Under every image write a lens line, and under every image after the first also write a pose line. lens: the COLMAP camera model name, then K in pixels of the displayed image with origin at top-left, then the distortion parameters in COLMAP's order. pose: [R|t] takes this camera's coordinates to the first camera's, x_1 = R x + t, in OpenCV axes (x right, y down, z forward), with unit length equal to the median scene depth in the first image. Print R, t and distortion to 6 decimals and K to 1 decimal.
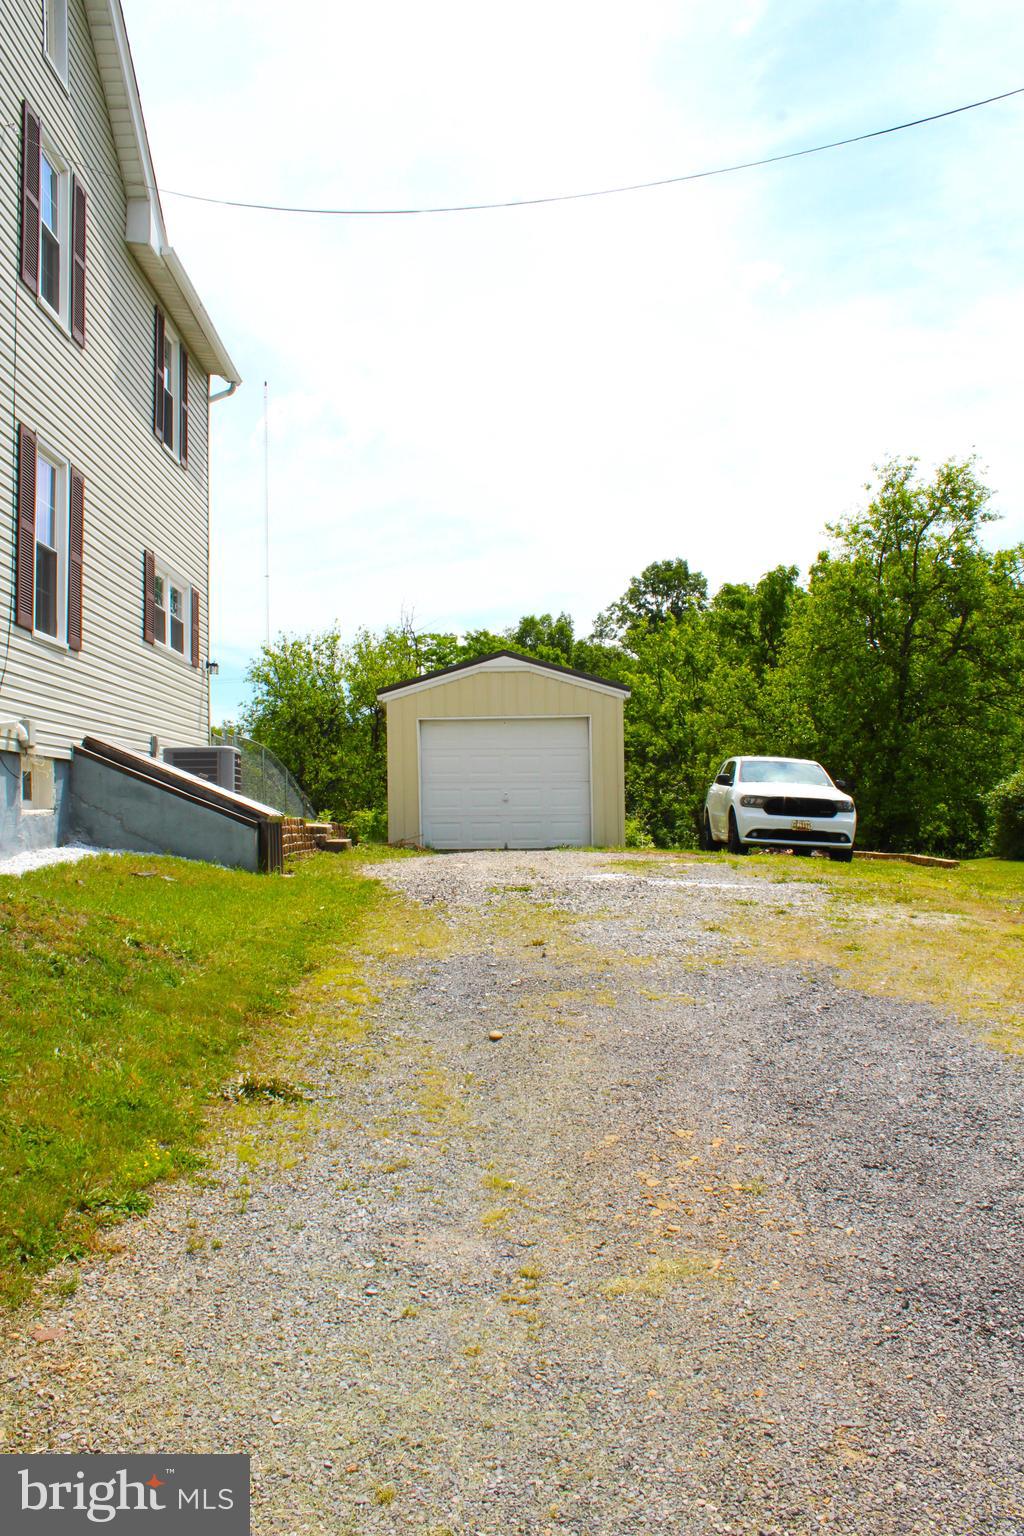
lens RADIAL K [[1282.7, 0, 500.8], [0, 1282.7, 766.2], [0, 0, 1]] dist [-0.156867, 0.142793]
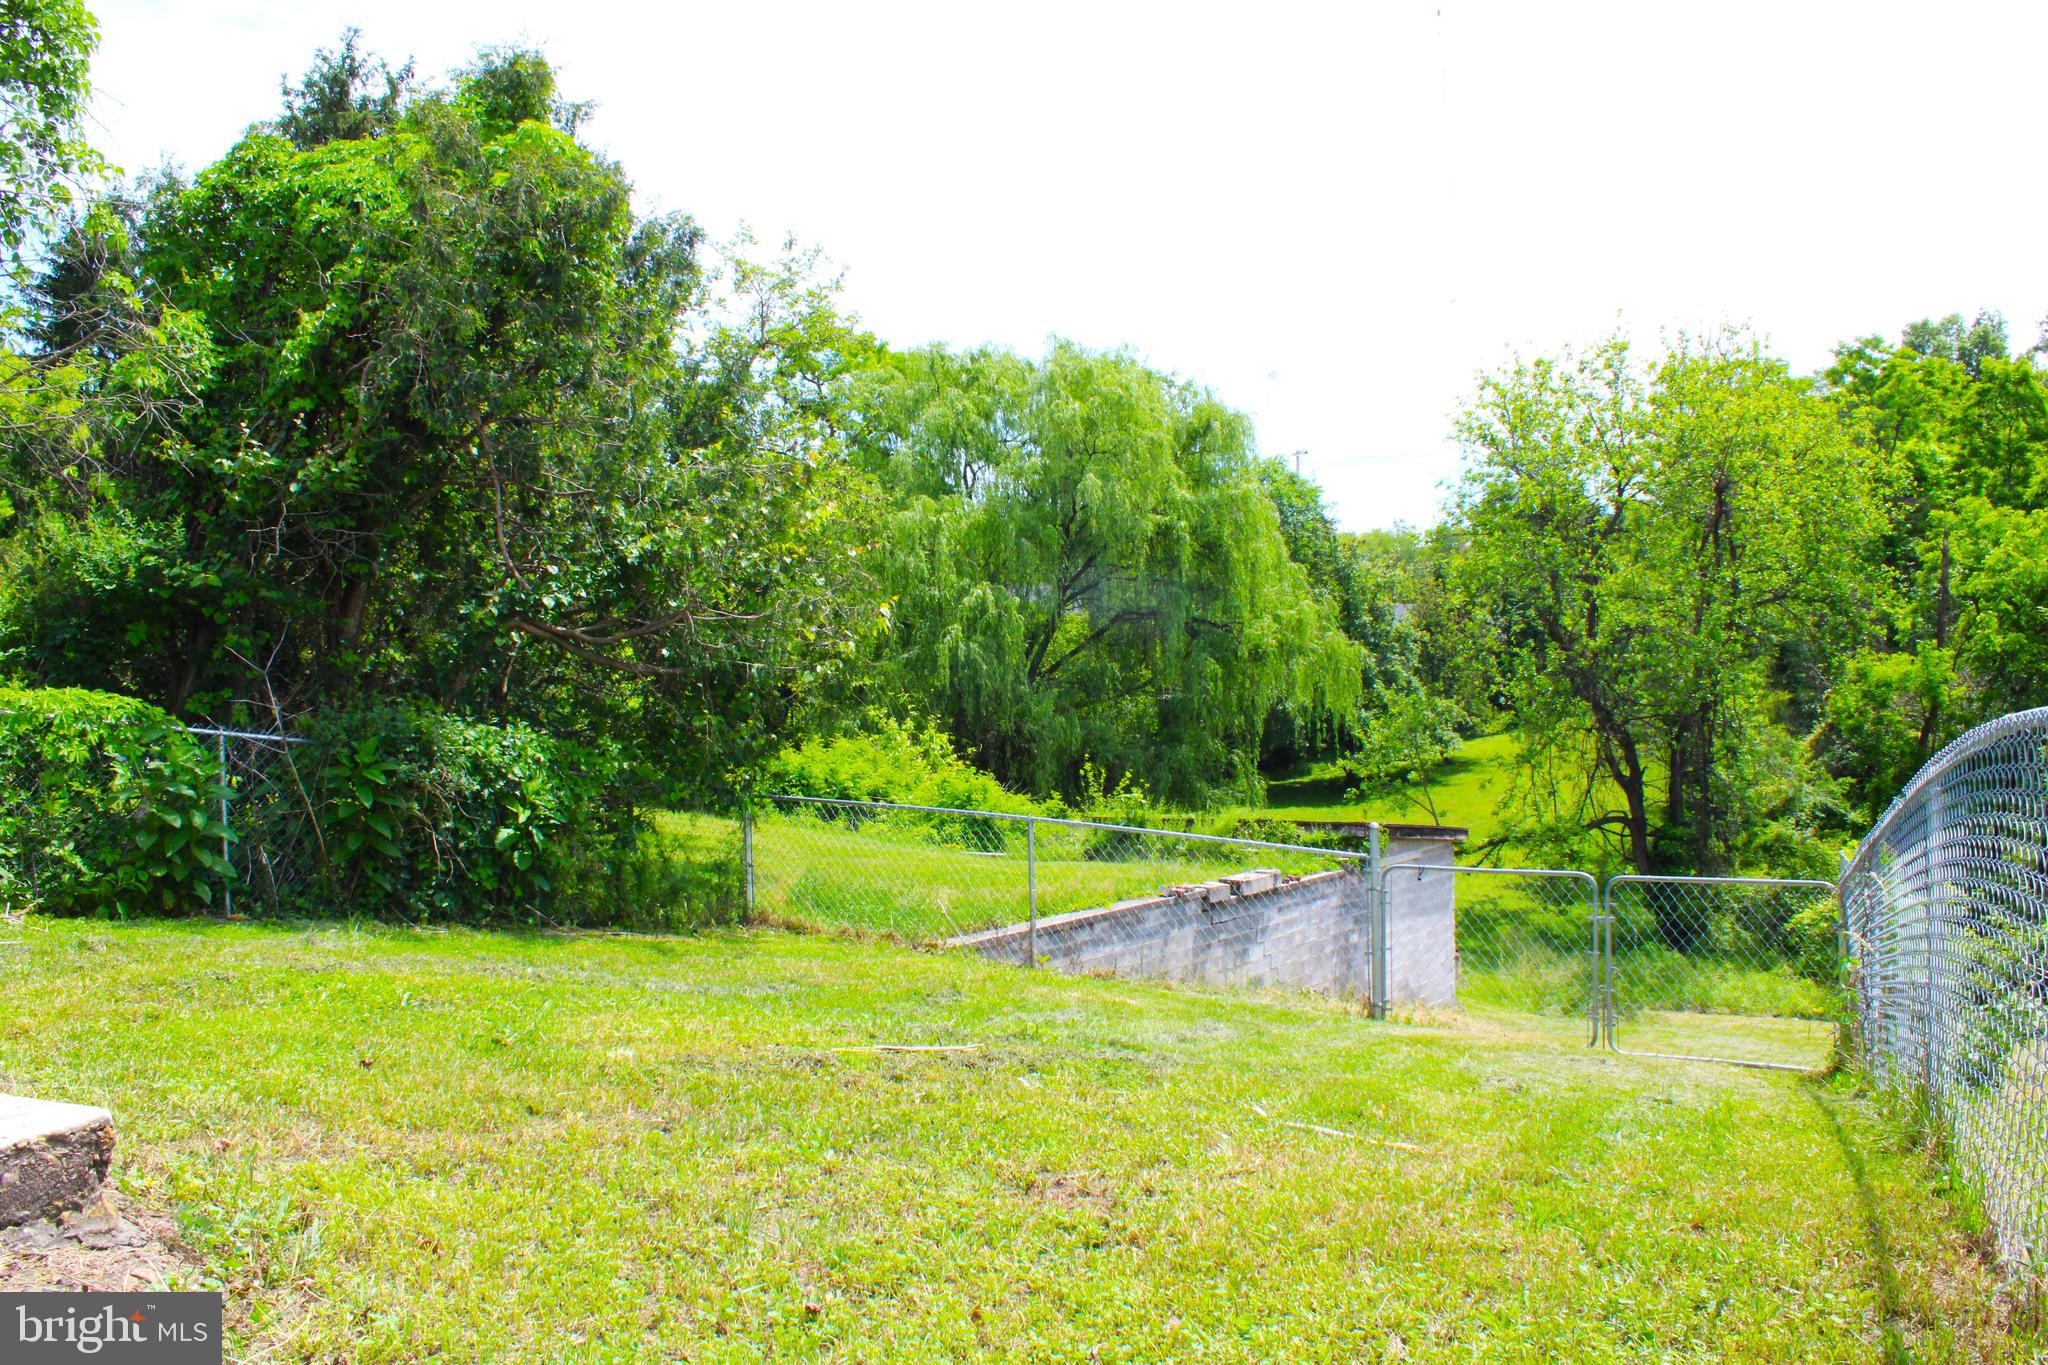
lens RADIAL K [[1710.3, 0, 1028.8], [0, 1710.3, 689.3], [0, 0, 1]] dist [-0.156867, 0.142793]
pose [[0.909677, 0.002530, -0.415308, -0.300137], [0.024486, 0.997915, 0.059715, -0.043862], [0.414593, -0.064491, 0.907719, 1.290154]]
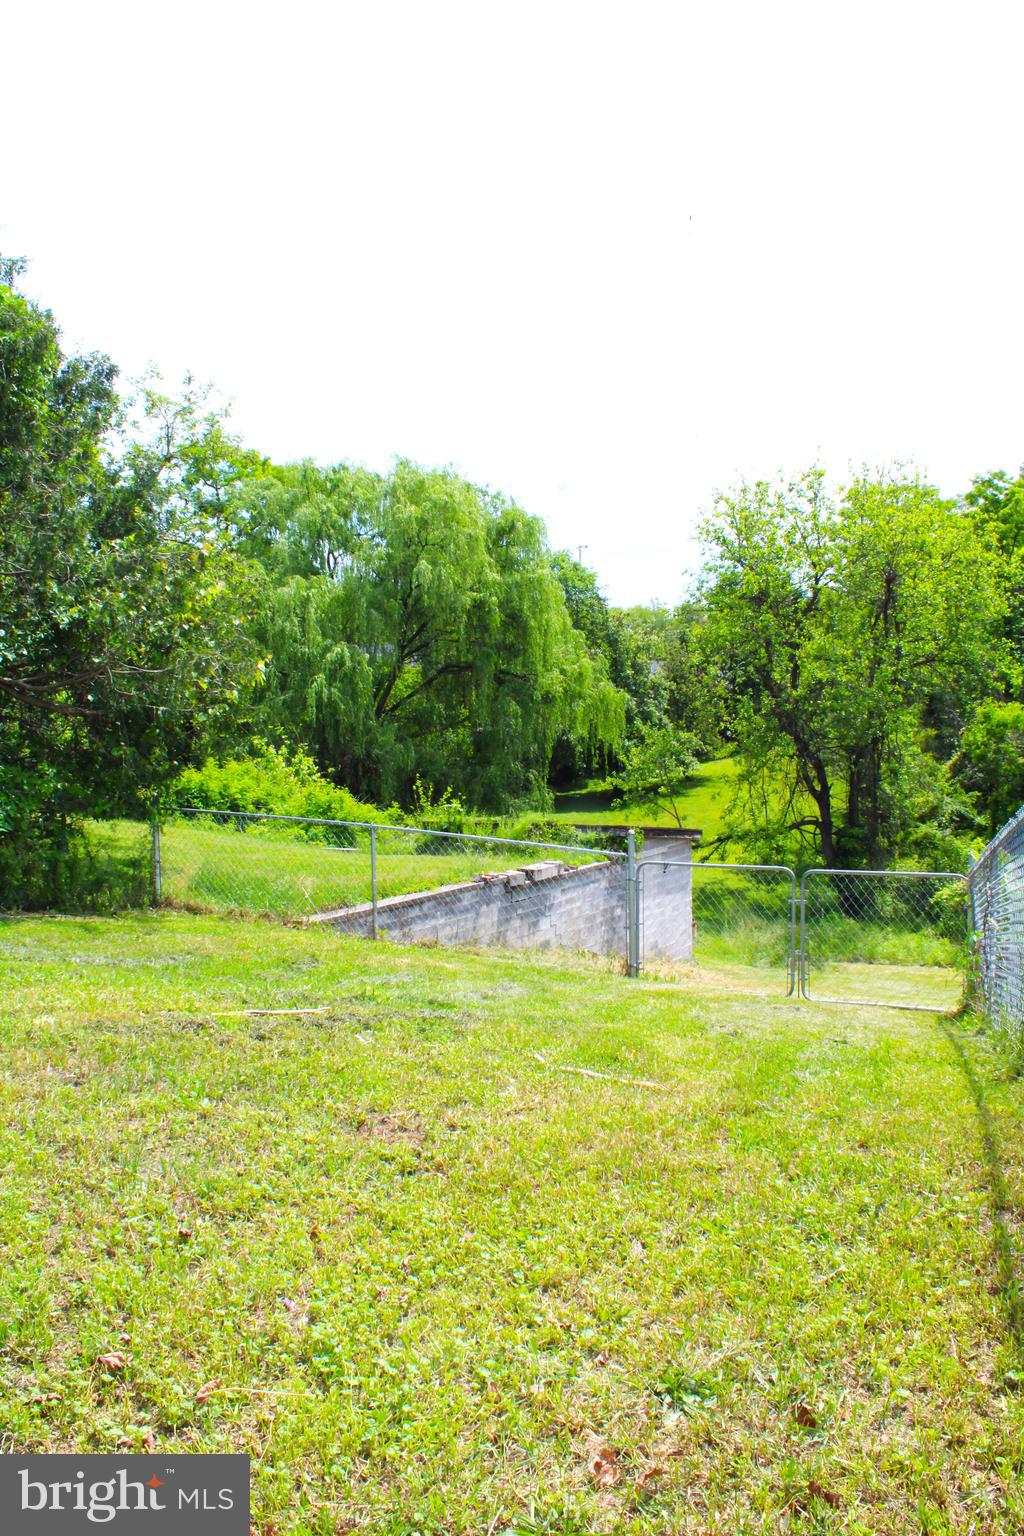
lens RADIAL K [[1282.7, 0, 522.9], [0, 1282.7, 792.5], [0, 0, 1]] dist [-0.156867, 0.142793]
pose [[0.950735, 0.025126, -0.308984, -0.300626], [0.011443, 0.993186, 0.115976, -0.046831], [0.309792, -0.113799, 0.943970, 1.300946]]
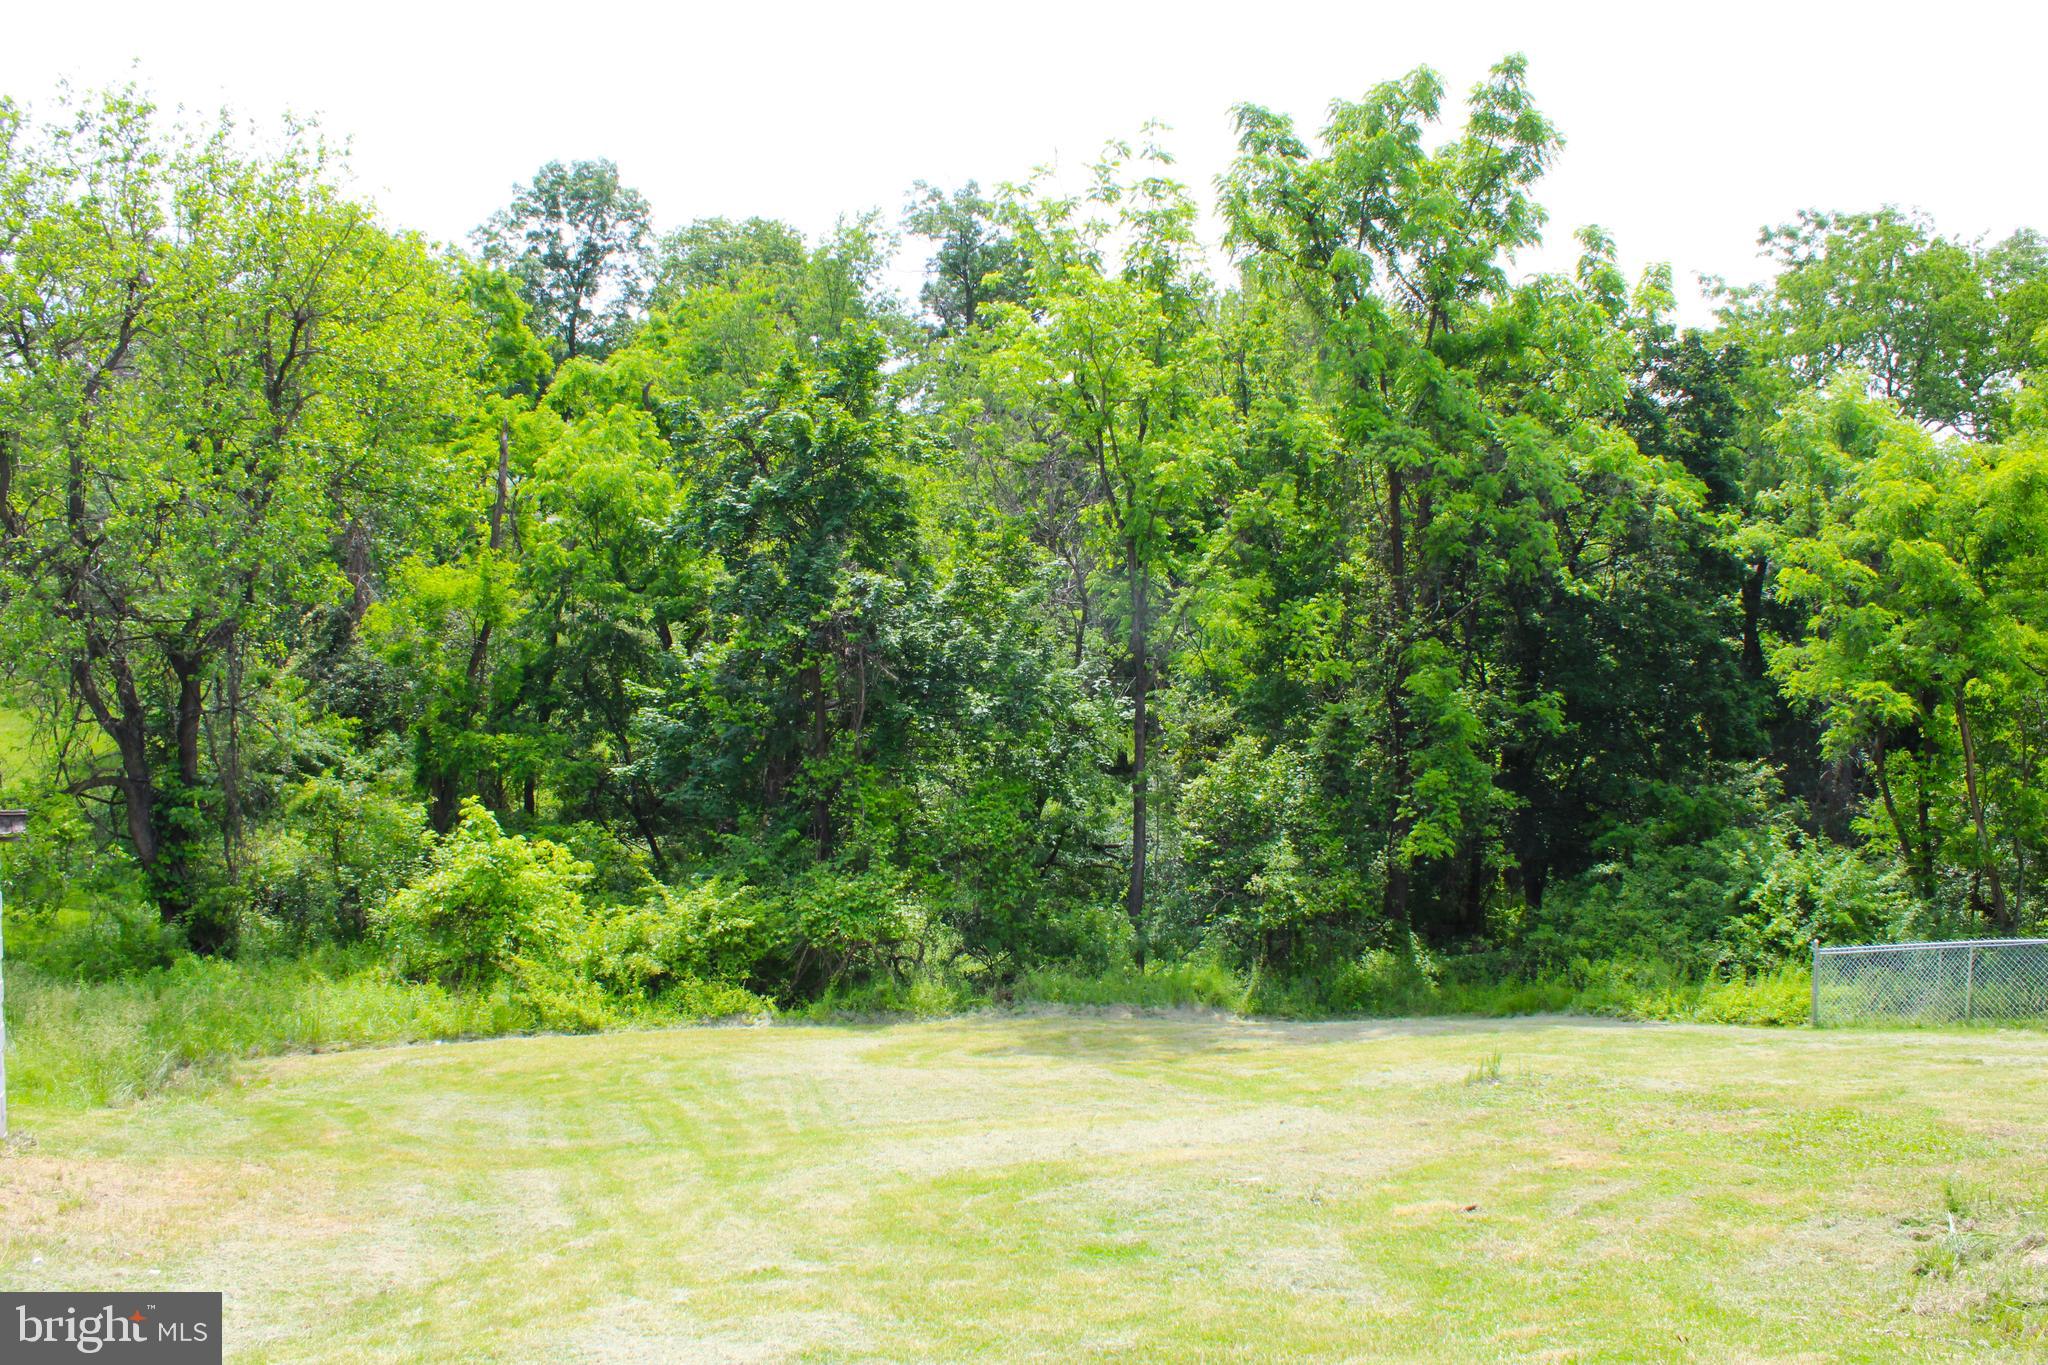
lens RADIAL K [[1710.3, 0, 973.8], [0, 1710.3, 672.6], [0, 0, 1]] dist [-0.156867, 0.142793]
pose [[0.870374, 0.014556, 0.492176, -0.713878], [-0.052470, 0.996613, 0.063314, 0.082935], [-0.489587, -0.080931, 0.868190, 2.206773]]
